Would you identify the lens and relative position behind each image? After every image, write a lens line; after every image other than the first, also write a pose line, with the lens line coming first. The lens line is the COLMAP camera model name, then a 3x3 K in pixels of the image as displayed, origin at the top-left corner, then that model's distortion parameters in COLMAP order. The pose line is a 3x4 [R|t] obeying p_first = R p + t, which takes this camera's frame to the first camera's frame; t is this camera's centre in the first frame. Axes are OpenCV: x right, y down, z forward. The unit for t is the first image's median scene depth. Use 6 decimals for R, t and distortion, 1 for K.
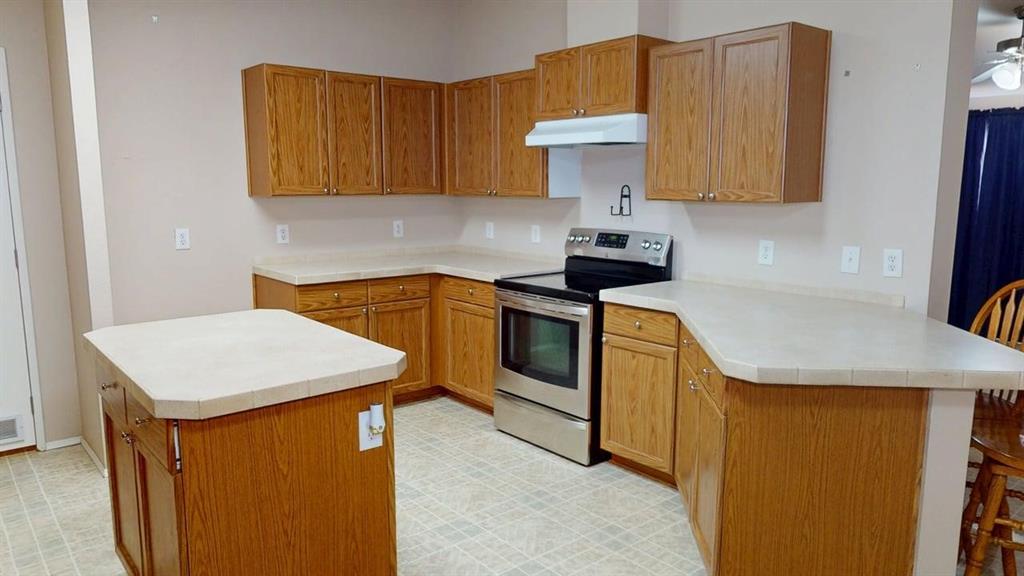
lens RADIAL K [[720.2, 0, 512.1], [0, 720.2, 289.3], [0, 0, 1]] dist [0.006540, 0.000335]
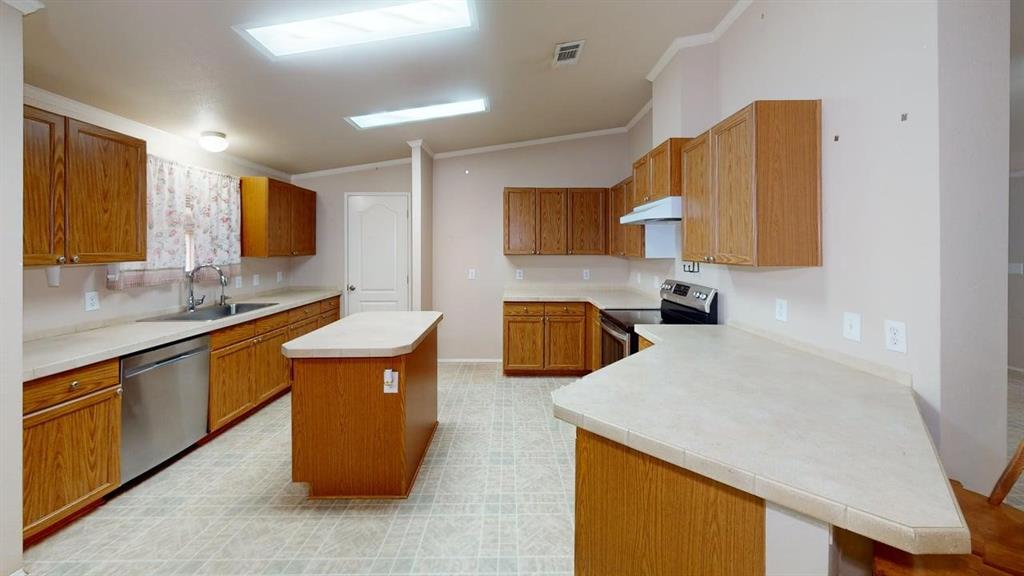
lens RADIAL K [[375.3, 0, 511.6], [0, 375.3, 289.6], [0, 0, 1]] dist [0.008528, 0.000037]
pose [[0.769231, 0.071203, -0.634991, 0.356004], [-0.094328, 0.995538, -0.002637, -0.037351], [0.631970, 0.061926, 0.772515, 0.251996]]
